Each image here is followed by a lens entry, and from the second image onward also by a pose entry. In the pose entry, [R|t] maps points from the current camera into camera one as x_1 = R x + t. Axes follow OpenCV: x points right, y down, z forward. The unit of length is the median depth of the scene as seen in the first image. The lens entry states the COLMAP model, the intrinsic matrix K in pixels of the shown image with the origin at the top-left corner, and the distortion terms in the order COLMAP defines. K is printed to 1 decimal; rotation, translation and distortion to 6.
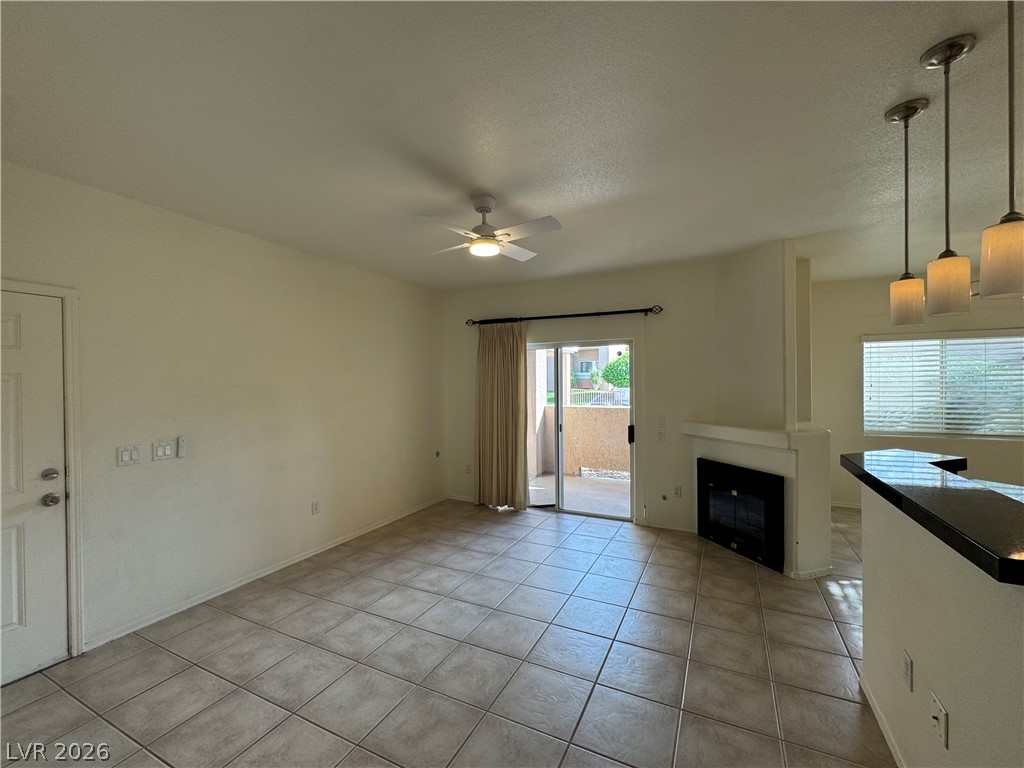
lens RADIAL K [[432.3, 0, 511.4], [0, 432.3, 385.1], [0, 0, 1]] dist [-0.002865, 0.000386]
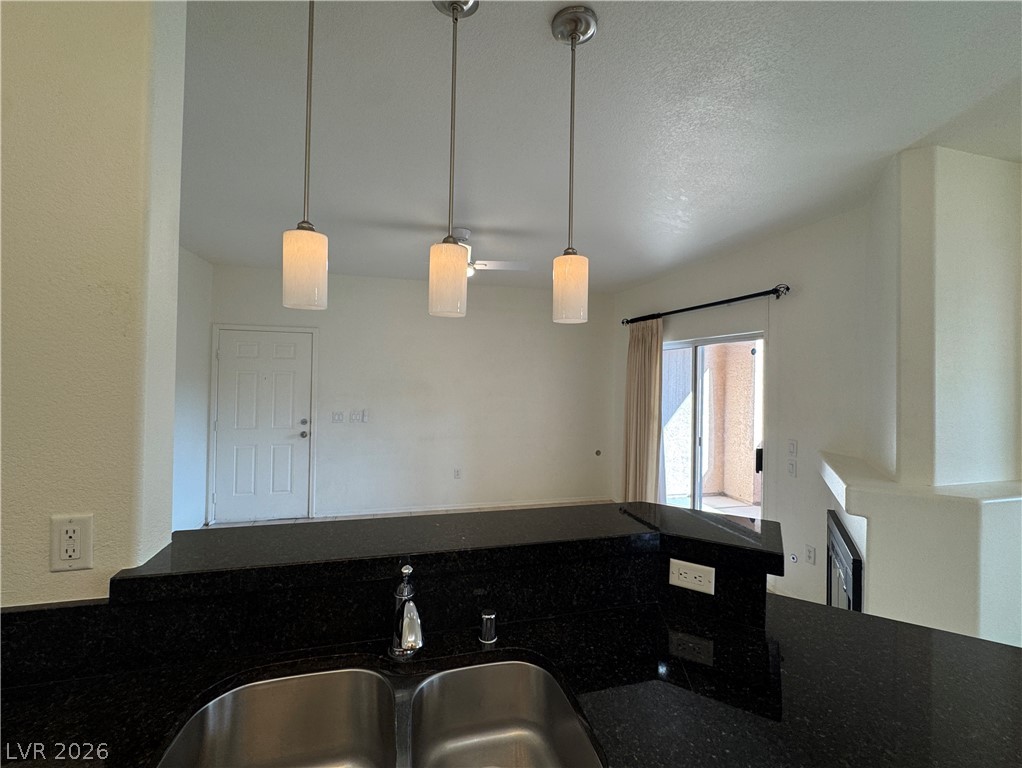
lens RADIAL K [[441.8, 0, 510.8], [0, 441.8, 372.1], [0, 0, 1]] dist [-0.002781, 0.000088]
pose [[0.666081, 0.013374, -0.745760, 0.621082], [-0.030368, 0.999496, -0.009199, -0.019258], [0.745261, 0.028774, 0.666151, 0.194387]]
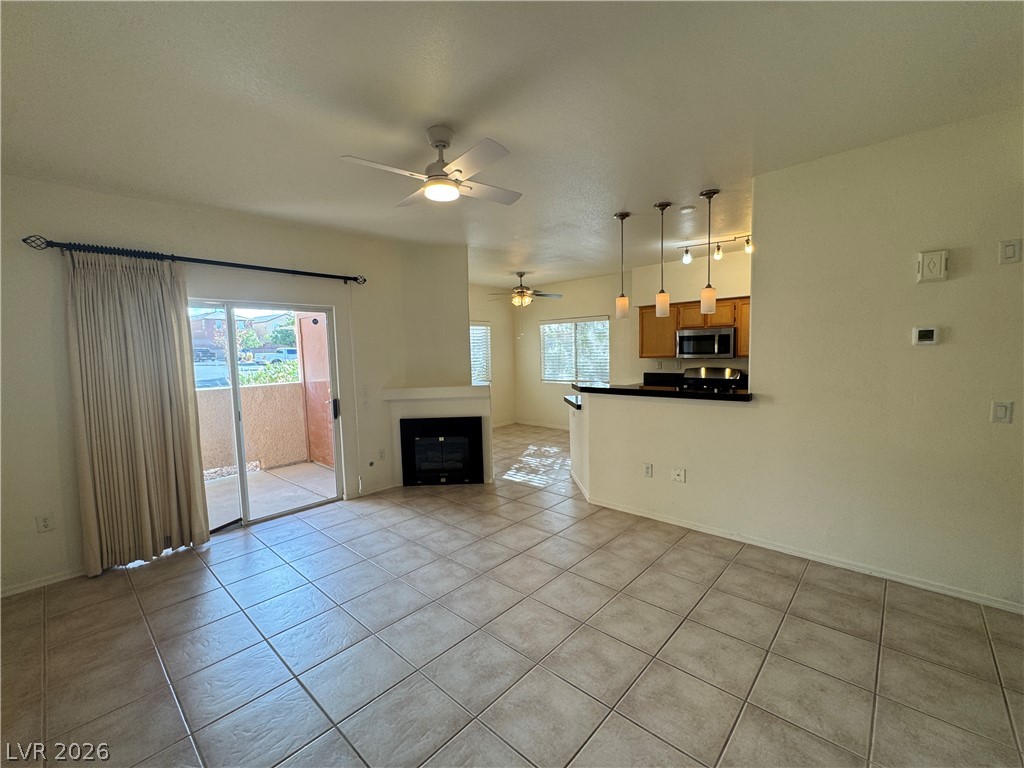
lens RADIAL K [[431.8, 0, 510.9], [0, 431.8, 383.9], [0, 0, 1]] dist [-0.003316, 0.000702]
pose [[0.279056, -0.074442, 0.957385, -0.576270], [0.030977, 0.997170, 0.068506, 0.007950], [-0.959775, 0.010540, 0.280572, 0.413296]]
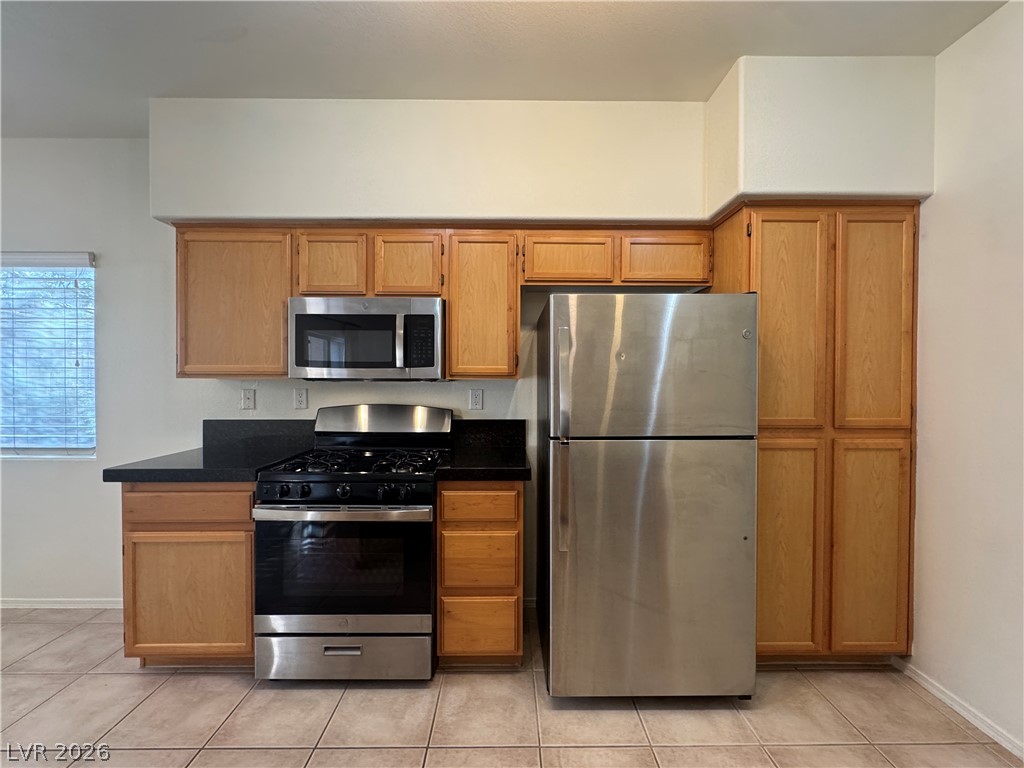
lens RADIAL K [[431.8, 0, 510.9], [0, 431.8, 383.9], [0, 0, 1]] dist [-0.003316, 0.000702]
pose [[-0.458566, -0.002422, 0.888657, 0.435742], [0.006951, 0.999956, 0.006312, 0.044110], [-0.888633, 0.009071, -0.458529, 0.282925]]
